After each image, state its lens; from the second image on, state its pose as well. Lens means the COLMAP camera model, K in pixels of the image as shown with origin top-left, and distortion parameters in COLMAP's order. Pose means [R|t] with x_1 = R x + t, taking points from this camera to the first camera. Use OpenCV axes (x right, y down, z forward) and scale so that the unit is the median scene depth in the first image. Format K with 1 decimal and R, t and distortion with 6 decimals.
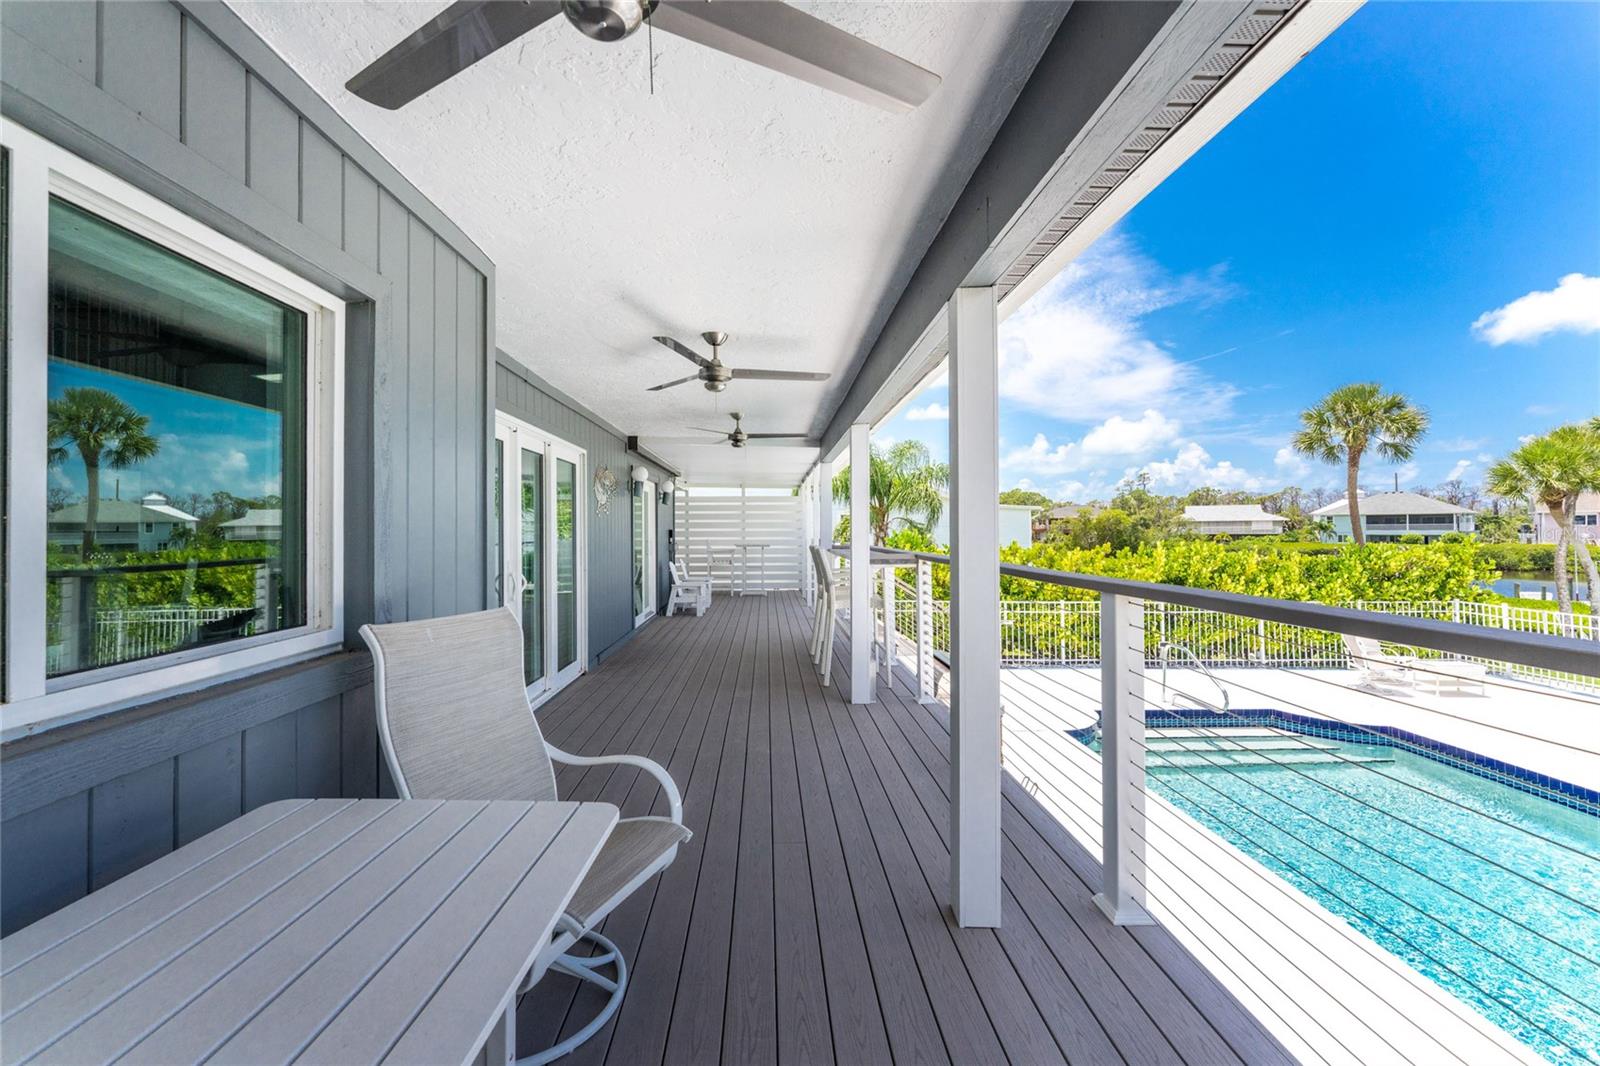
lens RADIAL K [[657.6, 0, 748.9], [0, 657.6, 522.9], [0, 0, 1]] dist [-0.023966, 0.003163]
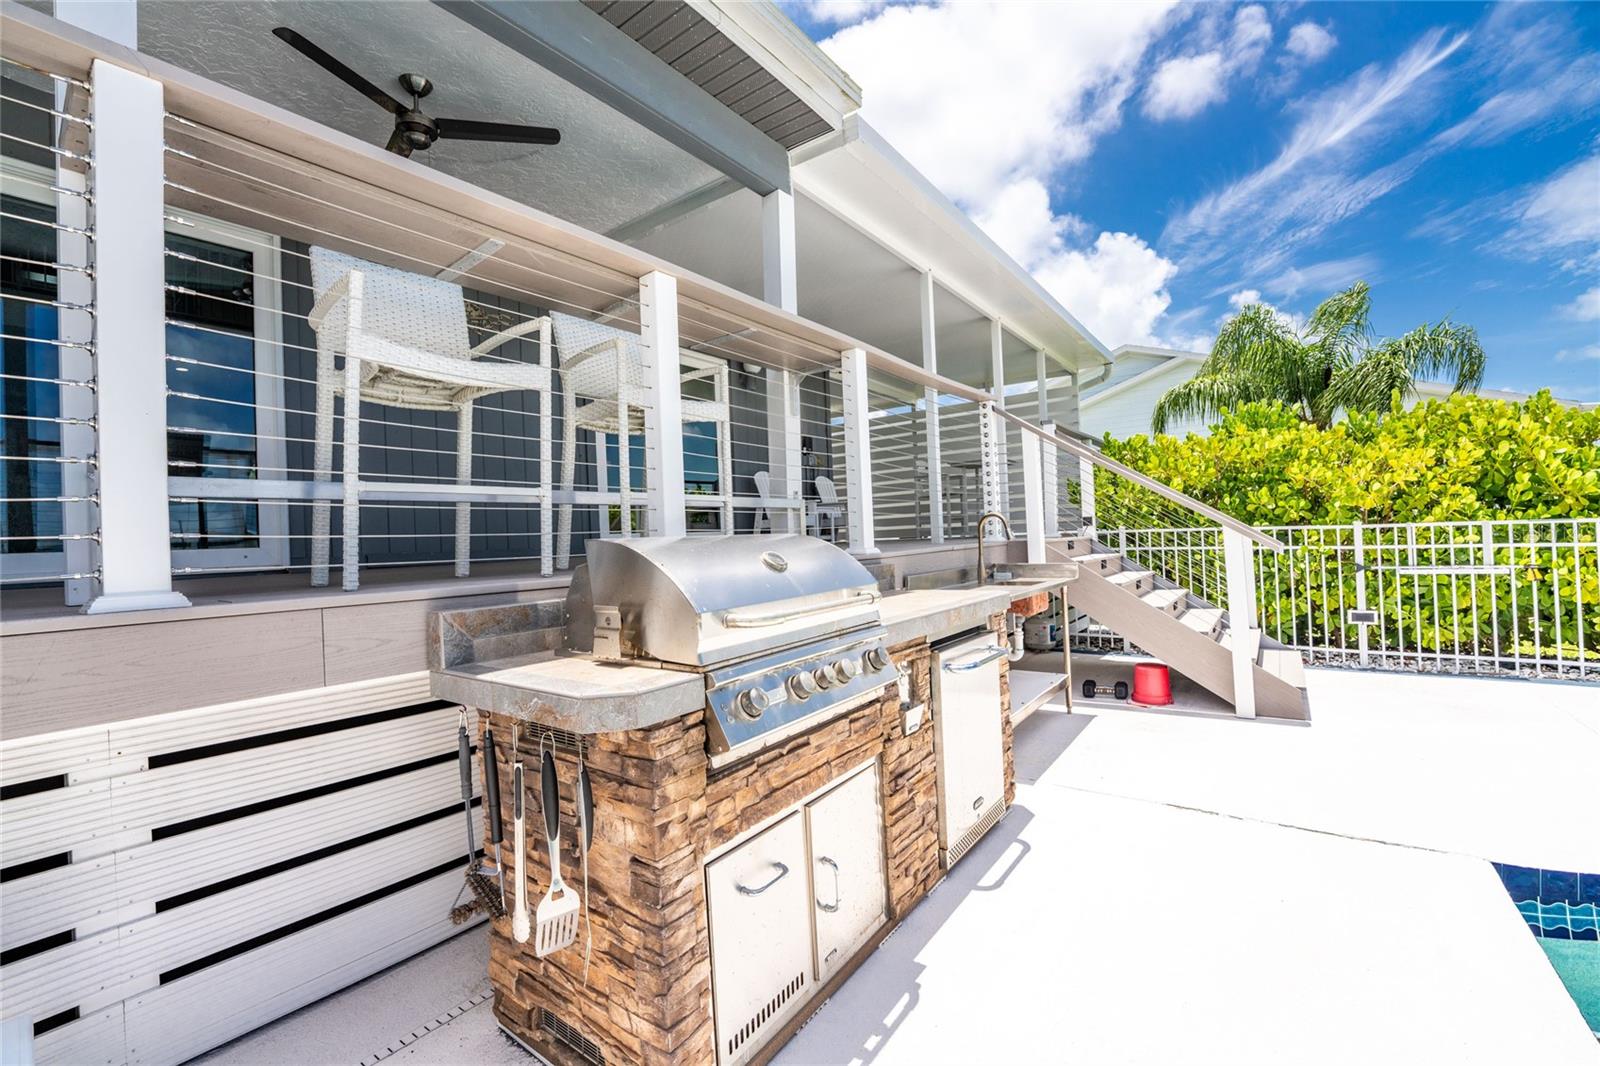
lens RADIAL K [[657.6, 0, 792.0], [0, 657.6, 539.0], [0, 0, 1]] dist [-0.023966, 0.003163]
pose [[0.815390, -0.029181, -0.578176, 0.261486], [0.044094, 0.998958, 0.011767, 0.105466], [0.577231, -0.035088, 0.815827, 0.396411]]
